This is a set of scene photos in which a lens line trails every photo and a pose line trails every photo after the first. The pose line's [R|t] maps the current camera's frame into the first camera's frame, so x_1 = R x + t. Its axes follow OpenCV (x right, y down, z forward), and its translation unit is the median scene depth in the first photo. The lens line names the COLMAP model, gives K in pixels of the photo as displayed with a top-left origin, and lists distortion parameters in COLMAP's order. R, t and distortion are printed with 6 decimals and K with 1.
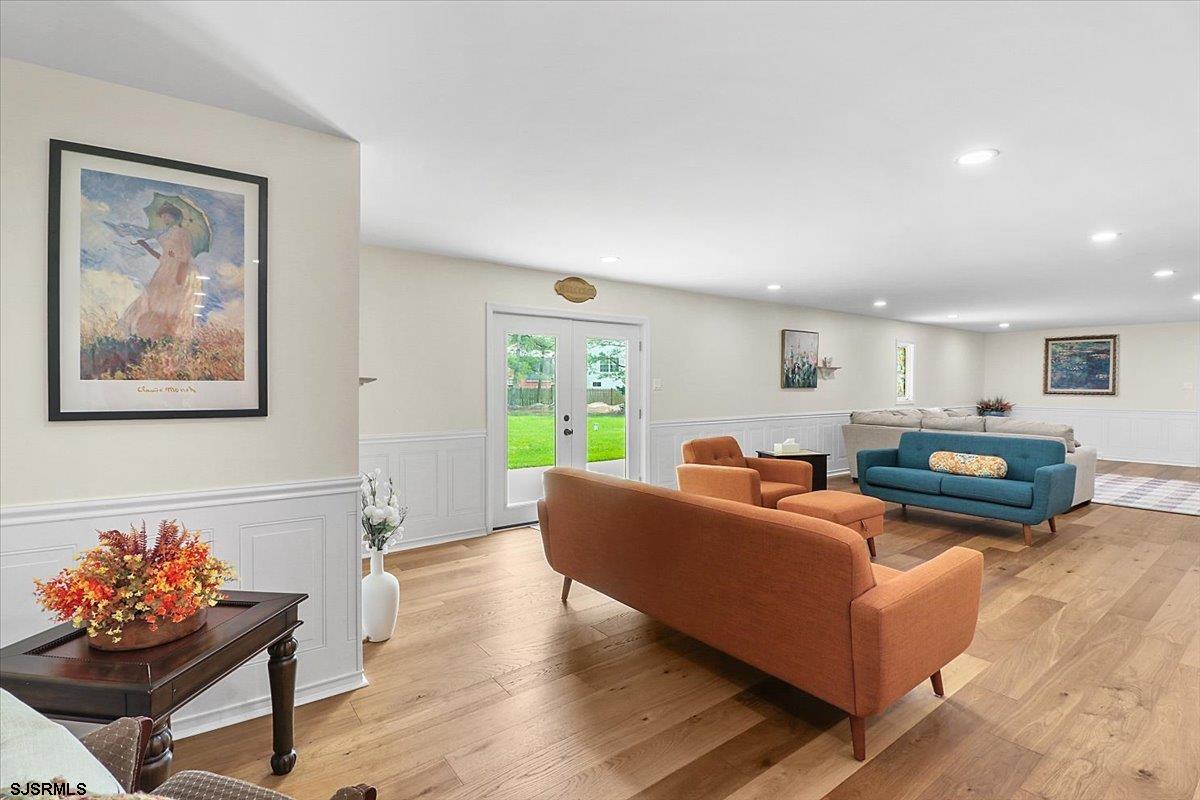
lens RADIAL K [[562.9, 0, 600.4], [0, 562.9, 389.8], [0, 0, 1]] dist [-0.004713, -0.001906]
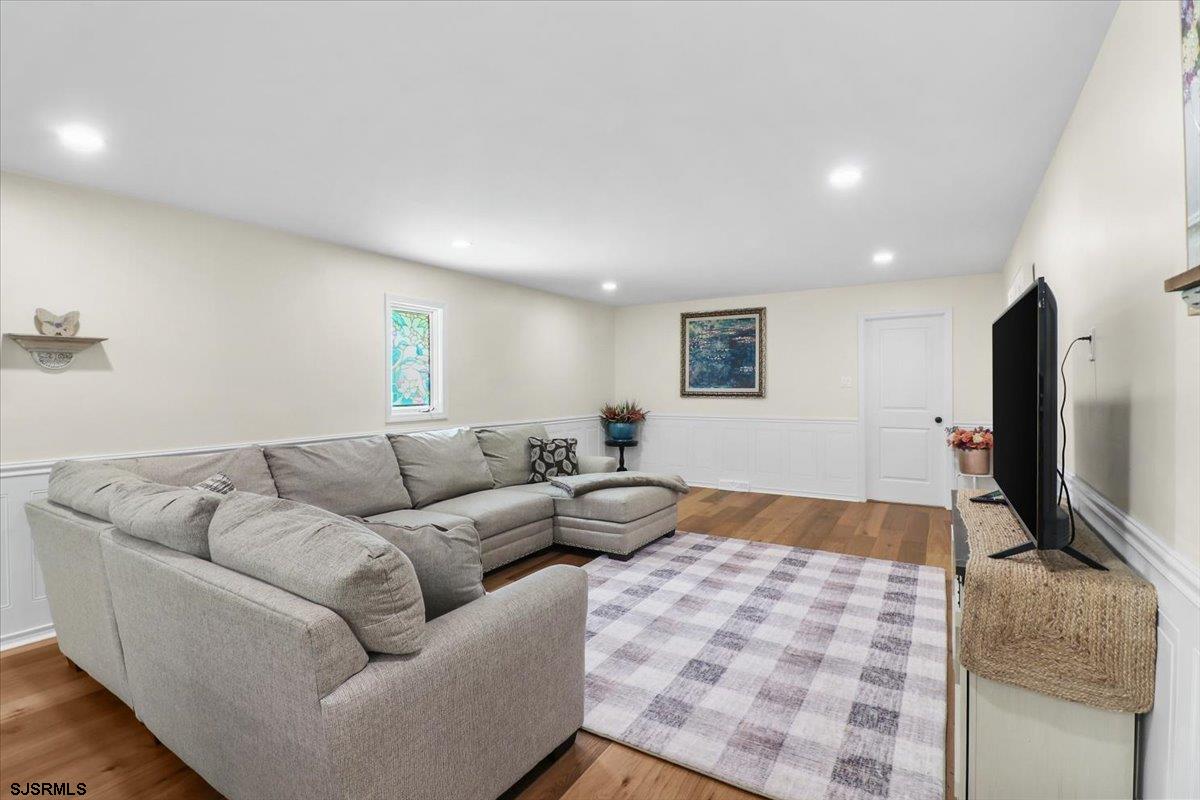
lens RADIAL K [[562.9, 0, 590.1], [0, 562.9, 394.5], [0, 0, 1]] dist [-0.004713, -0.001906]
pose [[0.943241, -0.013645, 0.331828, 0.479371], [0.012544, 0.999906, 0.005459, 0.000610], [-0.331871, -0.000986, 0.943324, 0.409598]]
